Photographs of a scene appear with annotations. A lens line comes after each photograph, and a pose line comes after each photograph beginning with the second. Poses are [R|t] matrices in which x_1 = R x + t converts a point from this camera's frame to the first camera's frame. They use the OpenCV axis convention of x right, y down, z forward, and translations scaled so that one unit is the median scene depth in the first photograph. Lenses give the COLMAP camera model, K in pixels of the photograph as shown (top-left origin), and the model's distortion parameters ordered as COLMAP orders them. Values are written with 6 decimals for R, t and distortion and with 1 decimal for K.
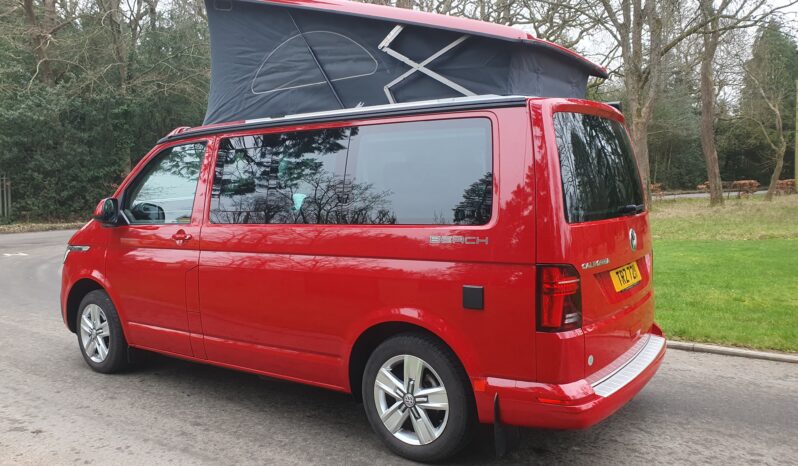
lens RADIAL K [[625.2, 0, 386.1], [0, 625.2, 230.2], [0, 0, 1]] dist [0.012311, 0.011077]
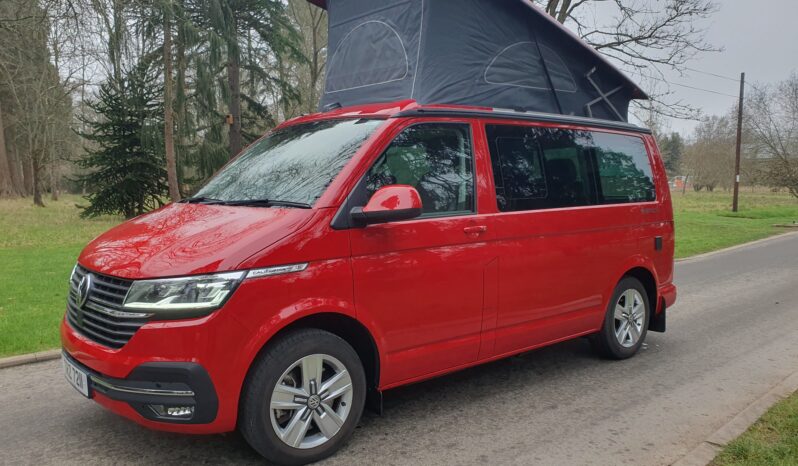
lens RADIAL K [[625.2, 0, 382.3], [0, 625.2, 233.6], [0, 0, 1]] dist [0.012311, 0.011077]
pose [[0.268587, -0.058062, 0.961504, -1.402876], [0.068943, 0.996780, 0.040934, -0.032069], [-0.960785, 0.055295, 0.271725, 1.024895]]
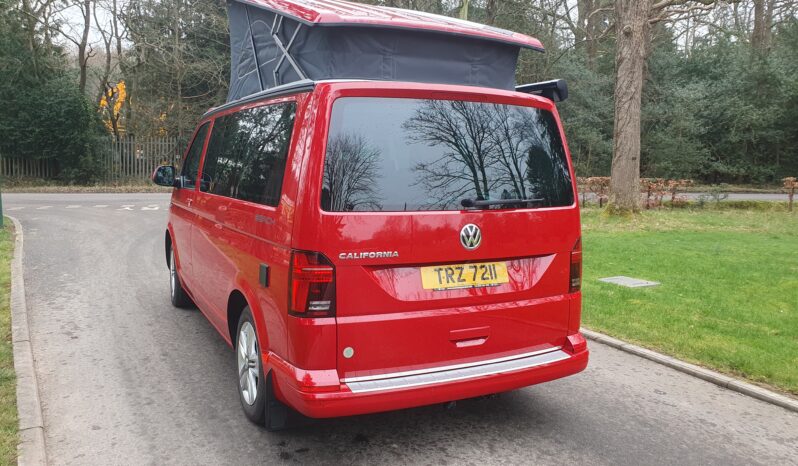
lens RADIAL K [[625.2, 0, 394.3], [0, 625.2, 226.6], [0, 0, 1]] dist [0.012311, 0.011077]
pose [[0.884361, 0.089037, -0.458234, 0.659023], [-0.072705, 0.995934, 0.053198, -0.036064], [0.461107, -0.013730, 0.887238, 0.137368]]
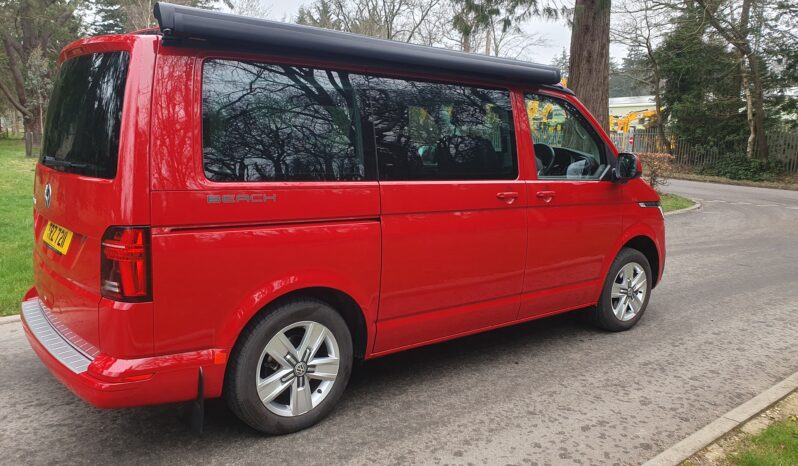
lens RADIAL K [[625.2, 0, 391.5], [0, 625.2, 221.6], [0, 0, 1]] dist [0.012311, 0.011077]
pose [[-0.270180, 0.146294, -0.951630, 1.041165], [-0.097895, 0.979093, 0.178310, -0.145585], [0.957820, 0.141335, -0.250210, 1.580034]]
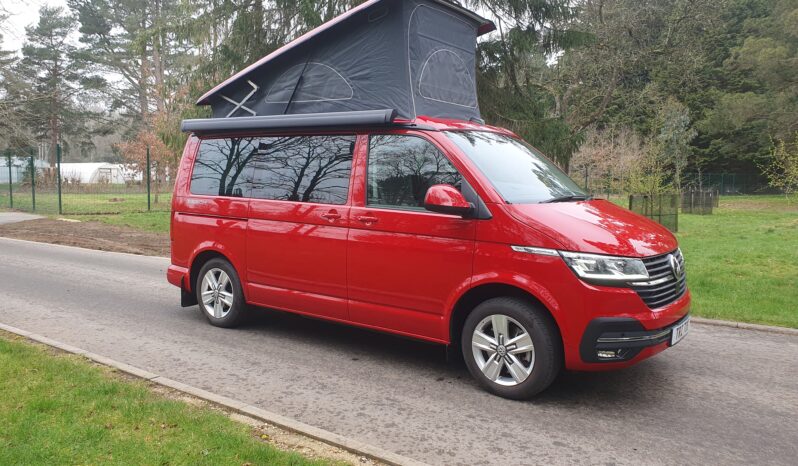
lens RADIAL K [[625.2, 0, 397.6], [0, 625.2, 231.5], [0, 0, 1]] dist [0.012311, 0.011077]
pose [[-0.999814, 0.006242, 0.018229, -0.174577], [0.009121, 0.986680, 0.162420, -0.205125], [-0.016973, 0.162556, -0.986553, 2.824931]]
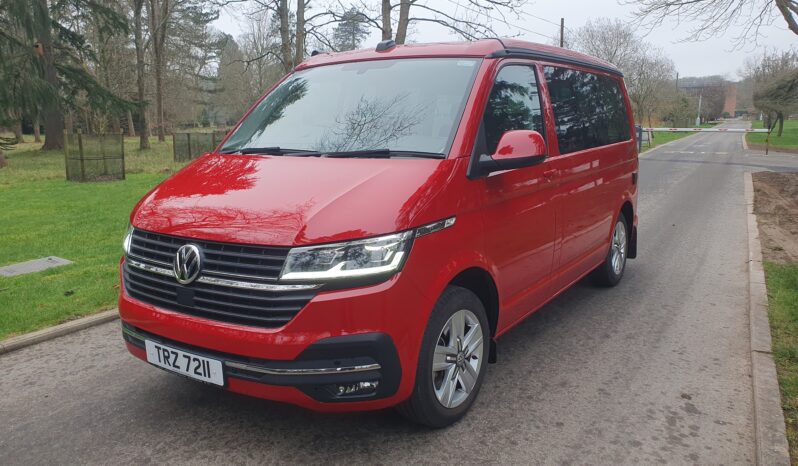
lens RADIAL K [[625.2, 0, 398.5], [0, 625.2, 219.8], [0, 0, 1]] dist [0.012311, 0.011077]
pose [[-0.034579, -0.138820, 0.989714, -1.406917], [0.088650, 0.985976, 0.141393, -0.078639], [-0.995462, 0.092627, -0.021788, 1.436298]]
